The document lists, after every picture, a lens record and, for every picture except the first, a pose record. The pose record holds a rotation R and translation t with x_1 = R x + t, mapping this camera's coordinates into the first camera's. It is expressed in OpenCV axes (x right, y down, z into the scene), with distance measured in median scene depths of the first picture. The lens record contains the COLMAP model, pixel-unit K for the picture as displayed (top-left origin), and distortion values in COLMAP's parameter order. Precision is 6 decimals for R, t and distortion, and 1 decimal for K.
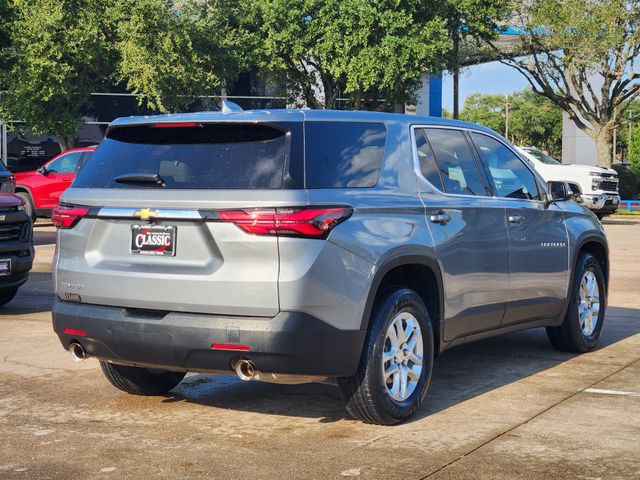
lens RADIAL K [[1335.7, 0, 320.0], [0, 1335.7, 240.0], [0, 0, 1]] dist [0.013855, 0.003430]
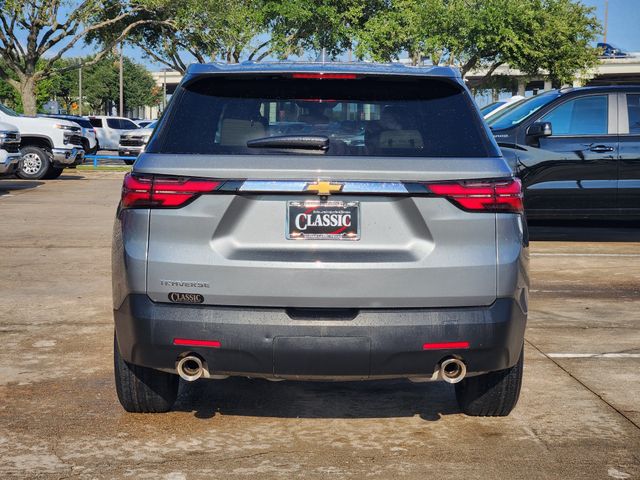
lens RADIAL K [[1316.0, 0, 320.0], [0, 1316.0, 240.0], [0, 0, 1]] dist [-0.042509, 0.574731]
pose [[0.821153, -0.043453, 0.569051, -0.572104], [0.021156, 0.998730, 0.045736, -0.024212], [-0.570315, -0.025517, 0.821029, 0.351054]]
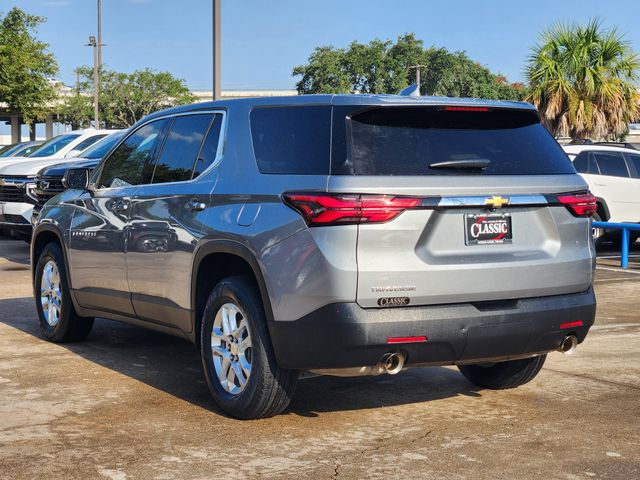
lens RADIAL K [[1316.0, 0, 320.0], [0, 1316.0, 240.0], [0, 0, 1]] dist [-0.042509, 0.574731]
pose [[0.404082, -0.058710, 0.912837, -1.032293], [0.053348, 0.997752, 0.040556, -0.036434], [-0.913166, 0.032310, 0.406305, 0.721768]]
